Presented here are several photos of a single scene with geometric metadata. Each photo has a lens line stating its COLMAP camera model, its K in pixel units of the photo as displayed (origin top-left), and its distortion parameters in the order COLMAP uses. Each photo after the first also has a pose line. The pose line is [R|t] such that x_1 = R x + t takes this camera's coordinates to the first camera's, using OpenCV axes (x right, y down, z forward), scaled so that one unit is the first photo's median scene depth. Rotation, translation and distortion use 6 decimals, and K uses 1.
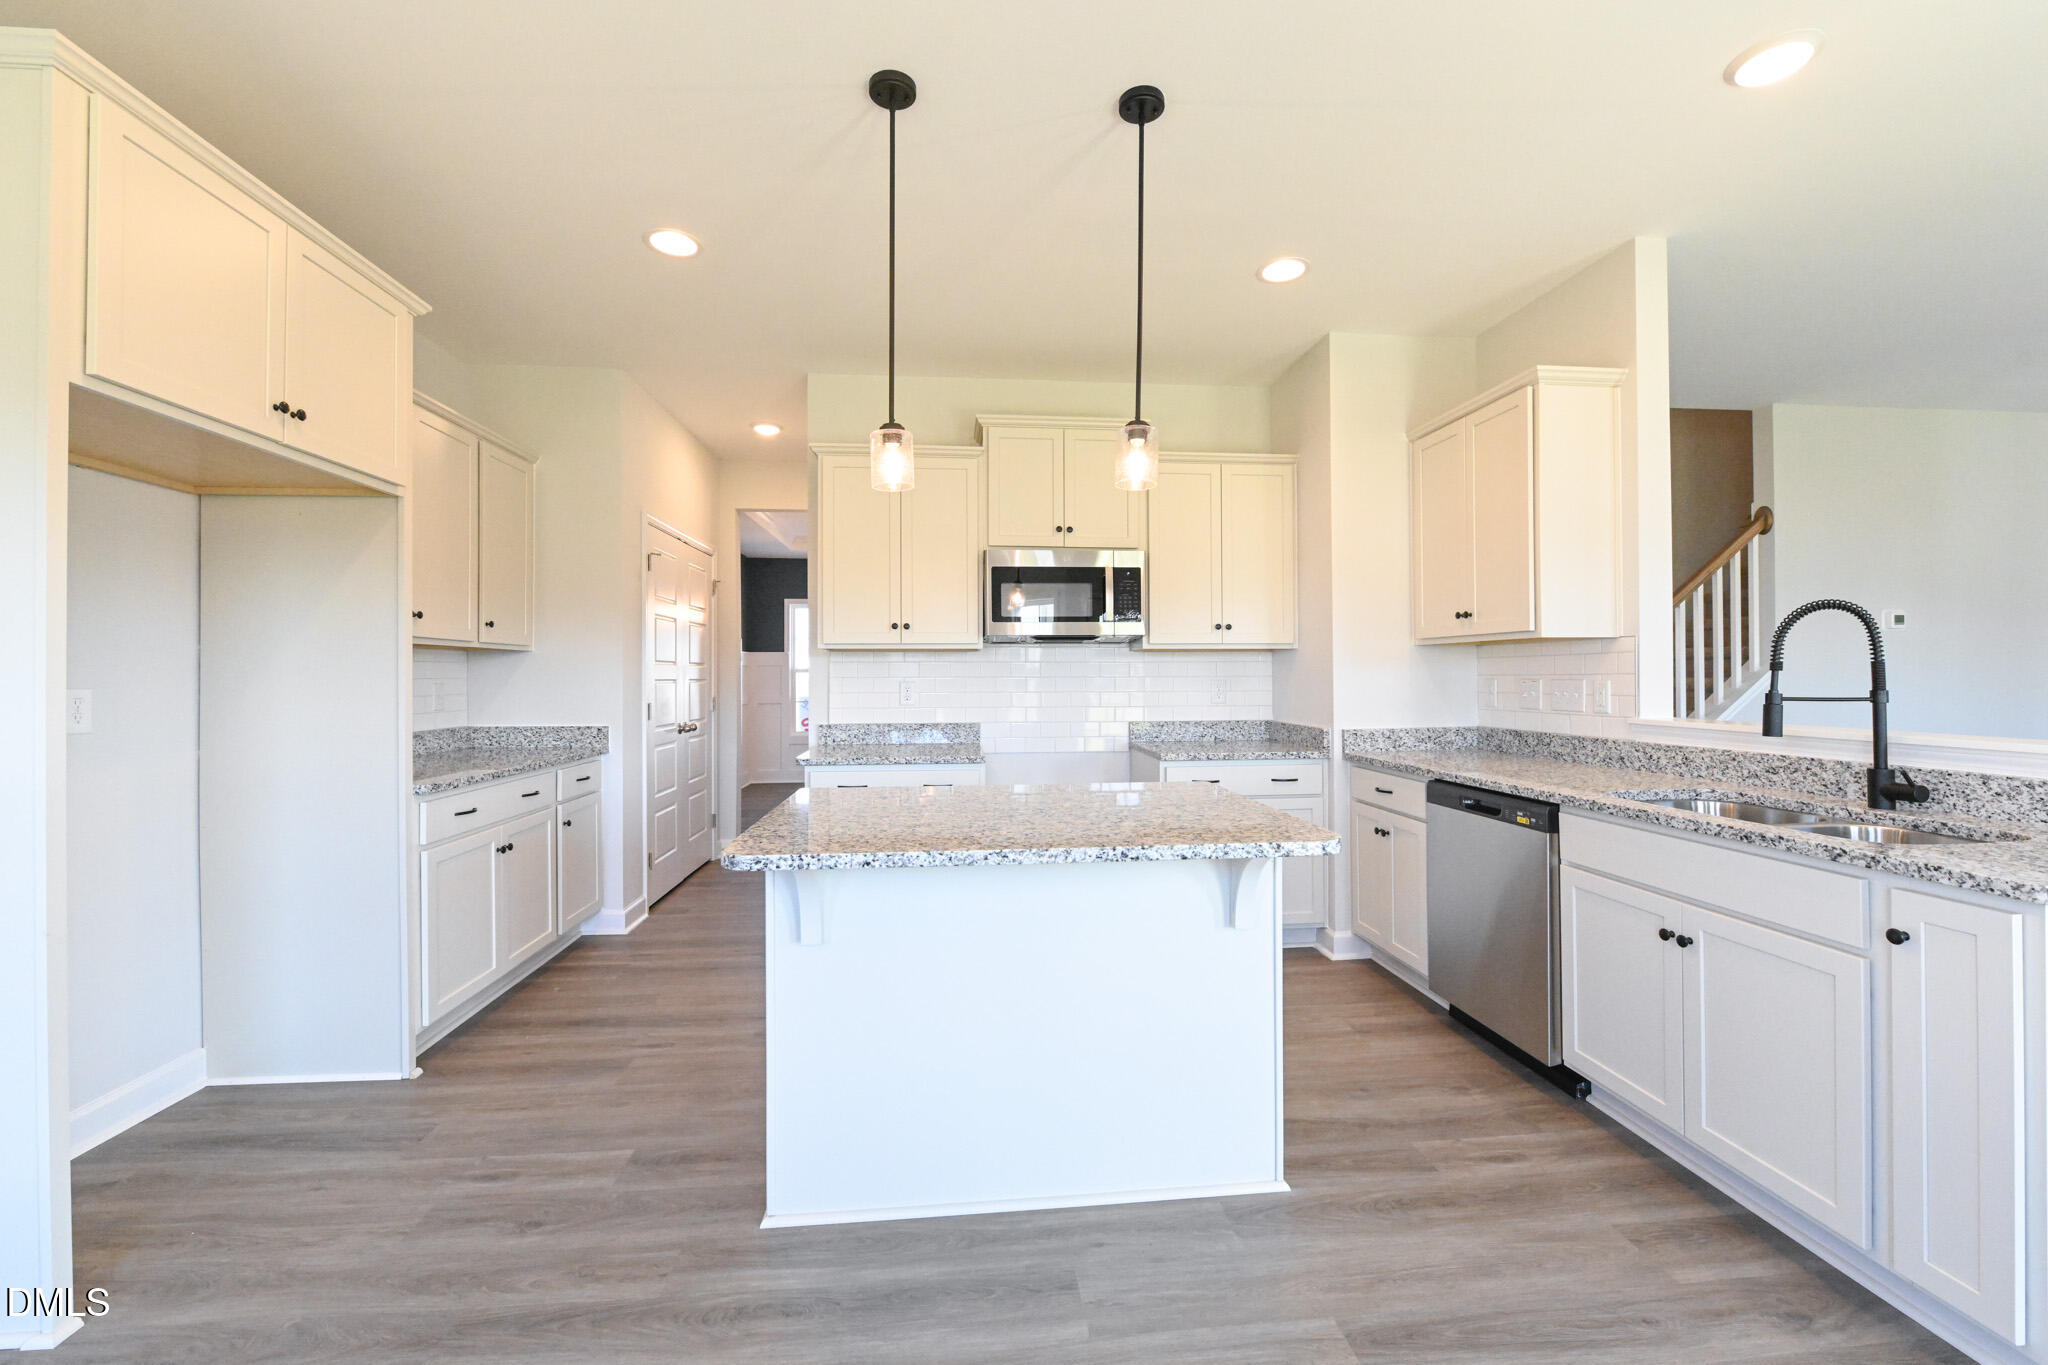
lens RADIAL K [[820.5, 0, 1026.5], [0, 820.5, 671.3], [0, 0, 1]] dist [-0.004014, -0.000366]
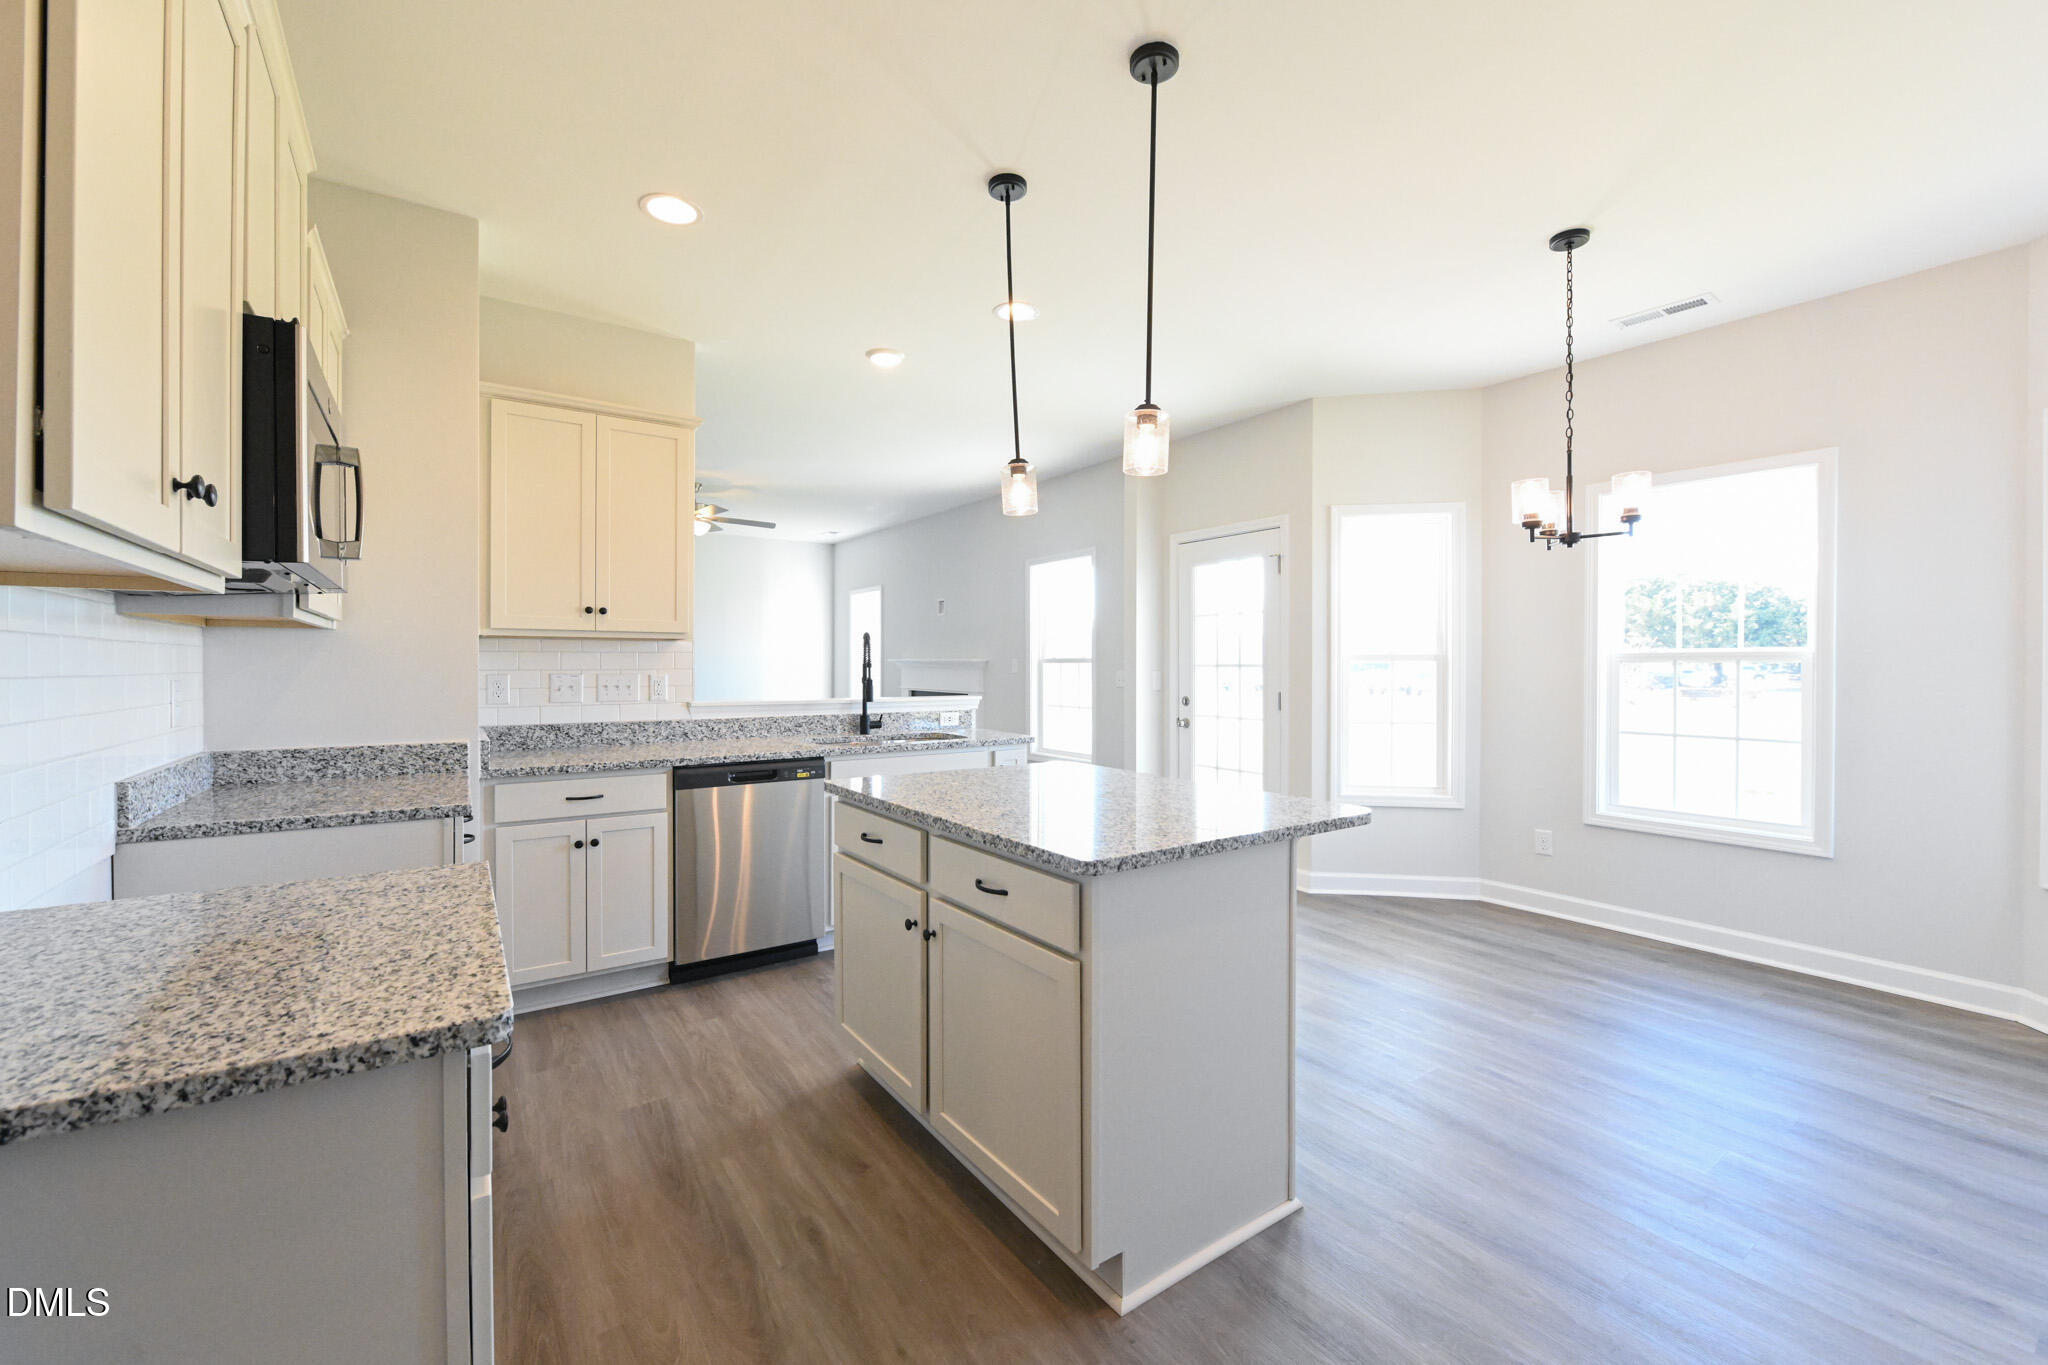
lens RADIAL K [[831.4, 0, 1017.2], [0, 831.4, 669.1], [0, 0, 1]] dist [-0.001706, -0.000589]
pose [[-0.485033, 0.000786, 0.874495, -0.548596], [-0.003133, 0.999992, -0.002636, 0.003892], [-0.874490, -0.004018, -0.485027, 0.940304]]
